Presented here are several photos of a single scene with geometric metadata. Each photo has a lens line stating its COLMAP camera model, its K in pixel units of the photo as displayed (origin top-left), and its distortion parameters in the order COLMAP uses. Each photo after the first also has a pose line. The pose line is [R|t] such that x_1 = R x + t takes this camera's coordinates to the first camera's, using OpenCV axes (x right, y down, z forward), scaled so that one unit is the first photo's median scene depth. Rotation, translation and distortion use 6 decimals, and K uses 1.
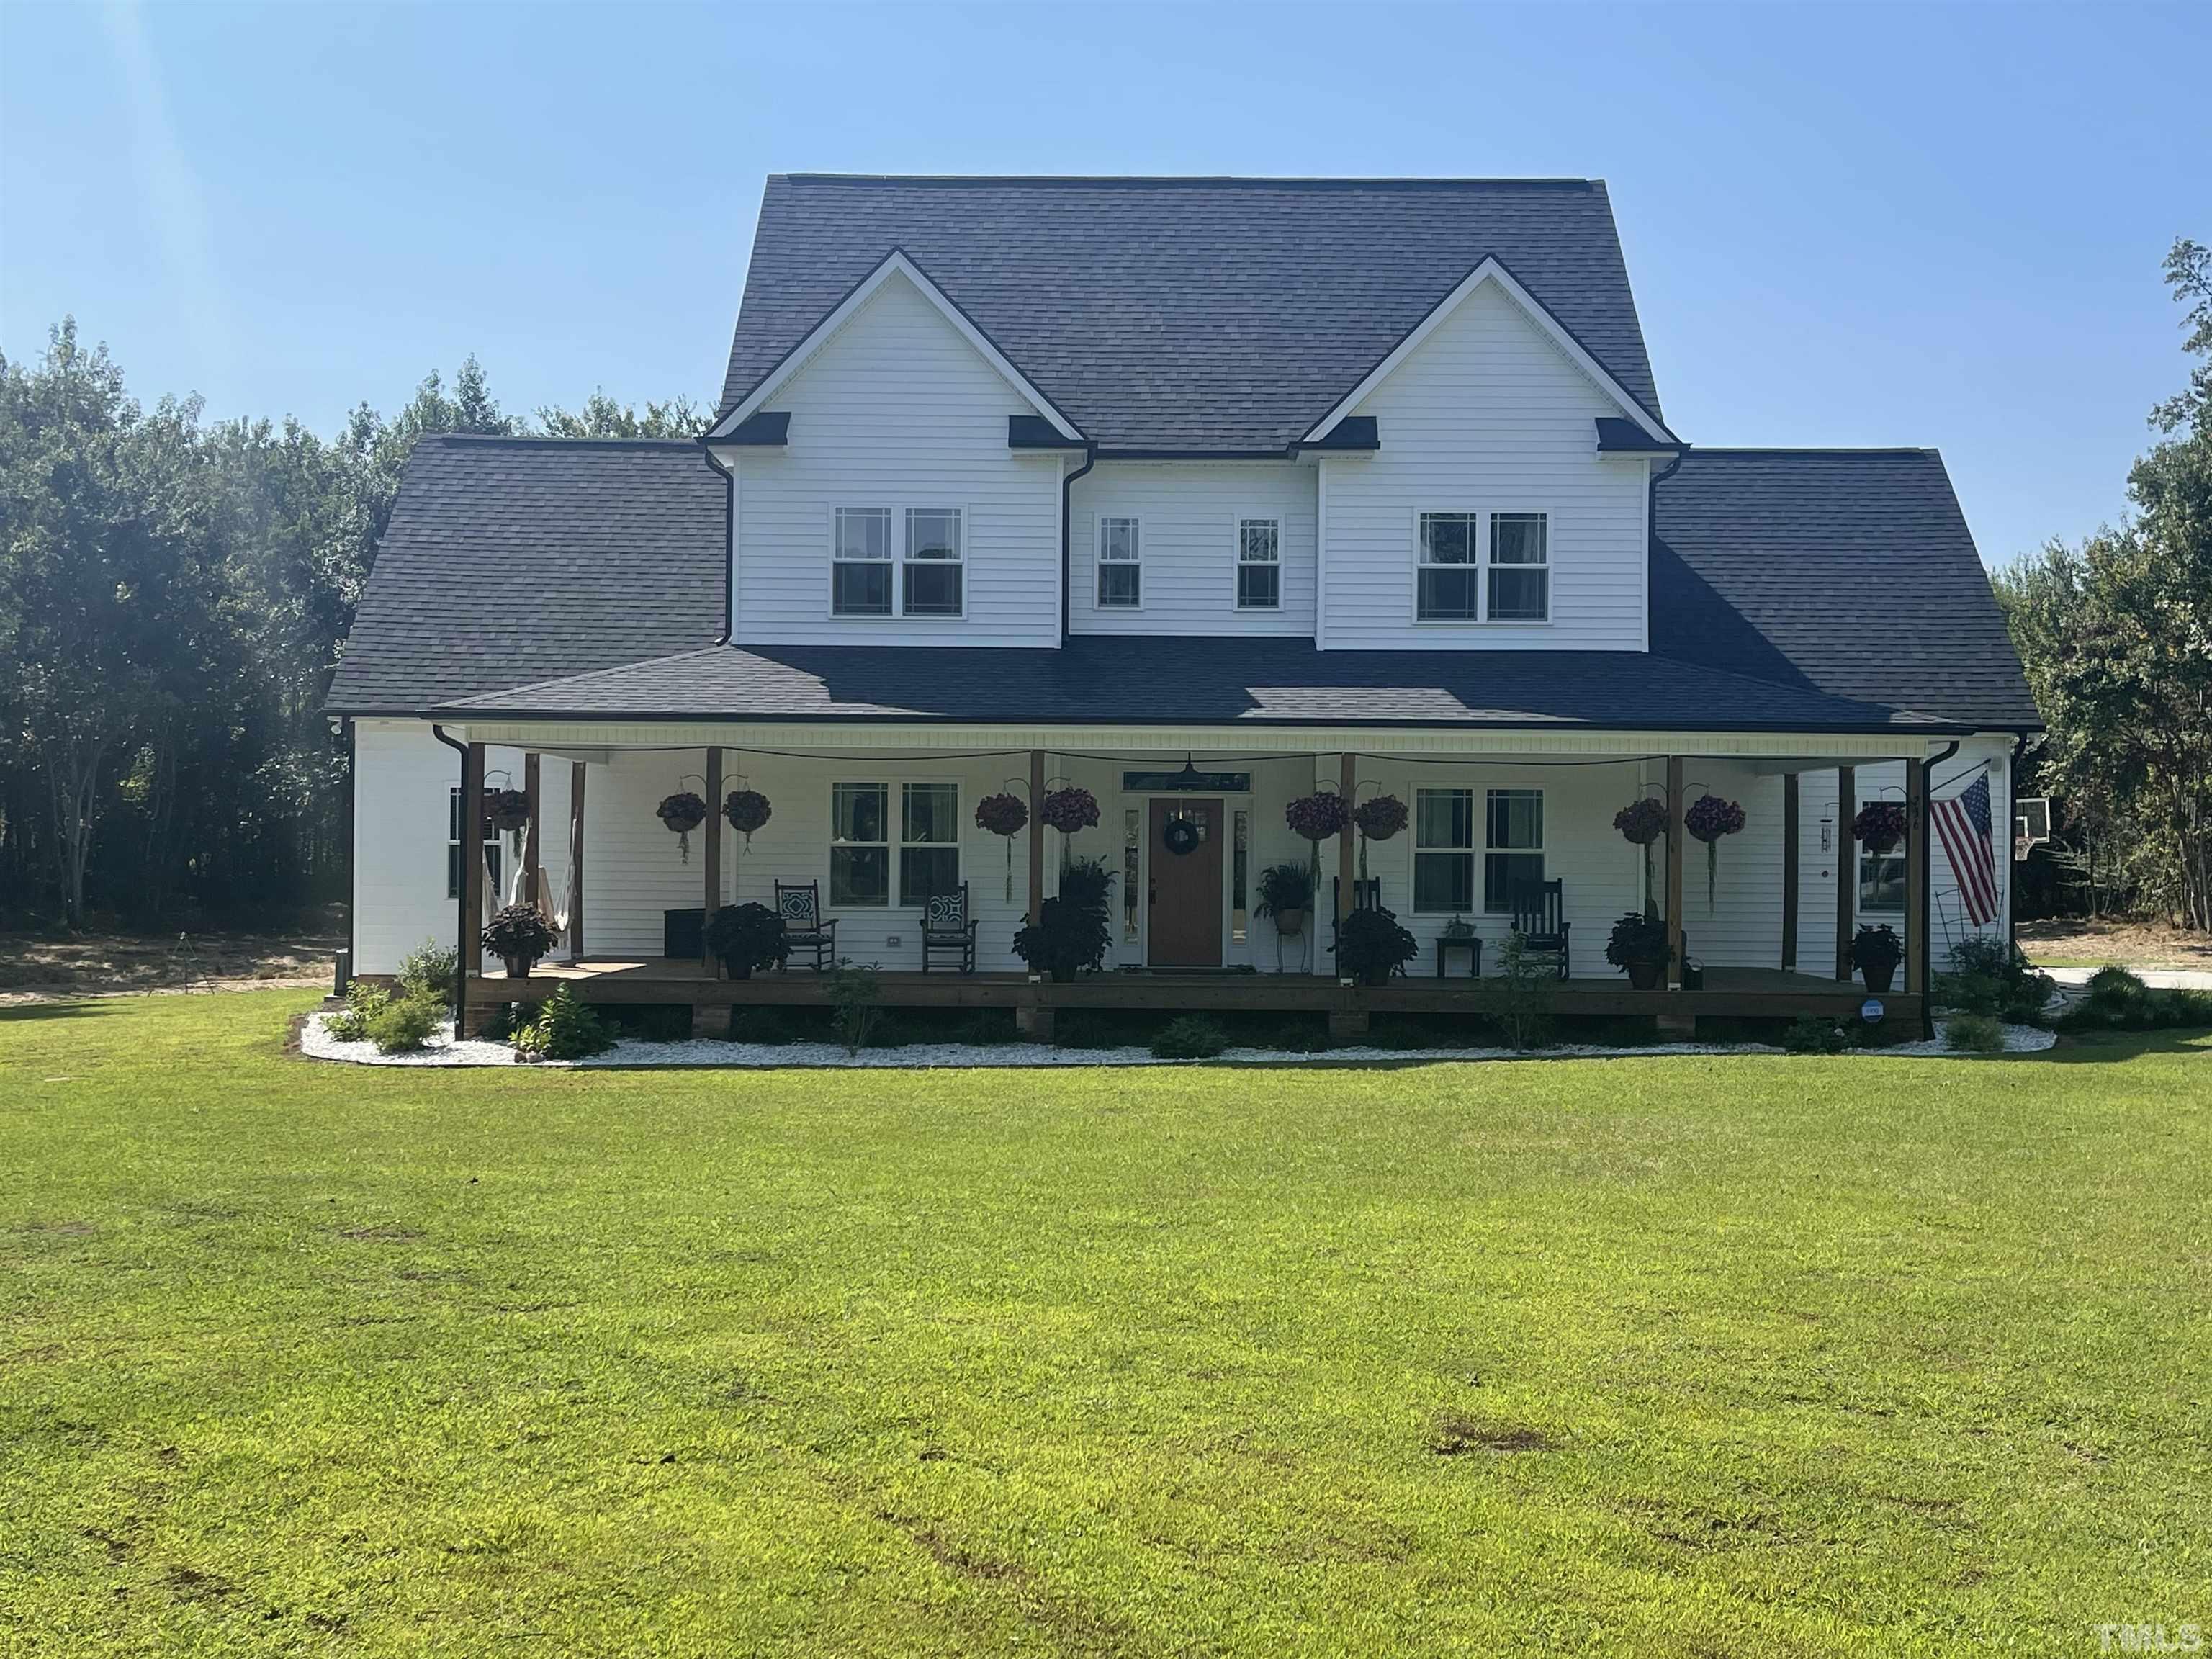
lens RADIAL K [[2451.3, 0, 1106.0], [0, 2451.3, 829.5], [0, 0, 1]] dist [0.139132, -0.436968]
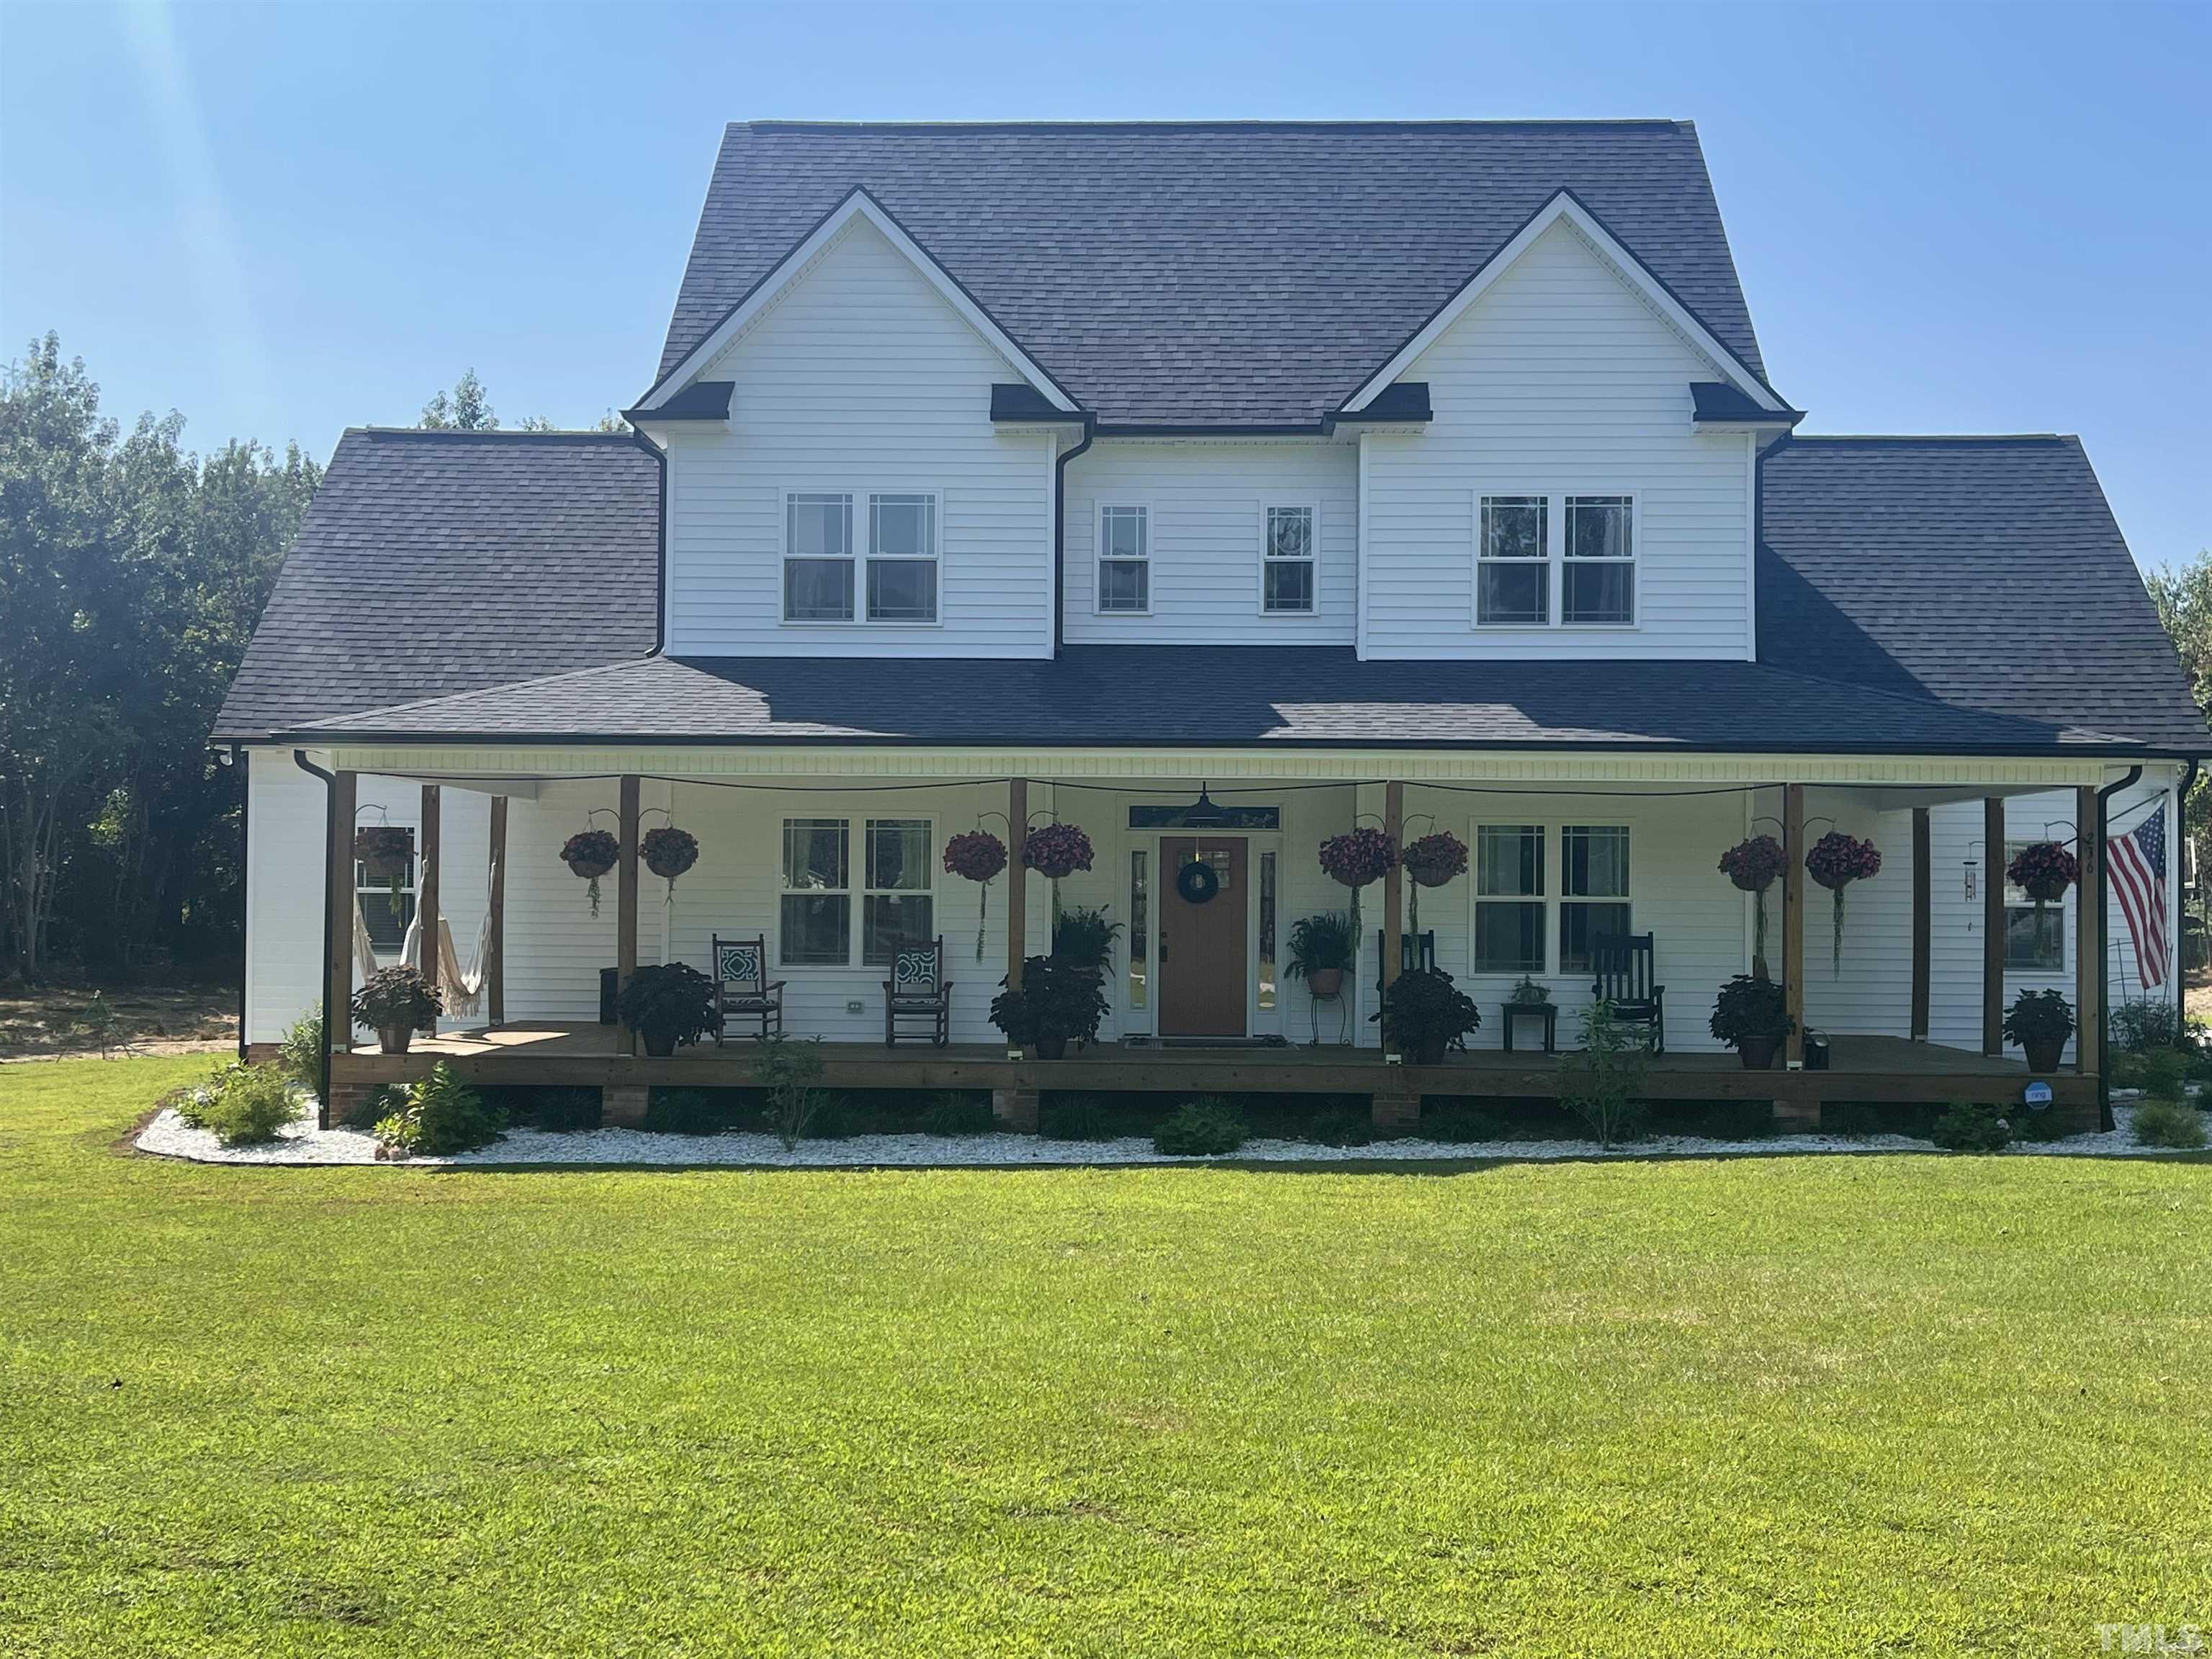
lens RADIAL K [[2451.3, 0, 1106.0], [0, 2451.3, 829.5], [0, 0, 1]] dist [0.139132, -0.436968]
pose [[0.999719, -0.001587, -0.023649, 0.019615], [0.001158, 0.999834, -0.018166, 0.000012], [0.023674, 0.018134, 0.999555, 0.159505]]
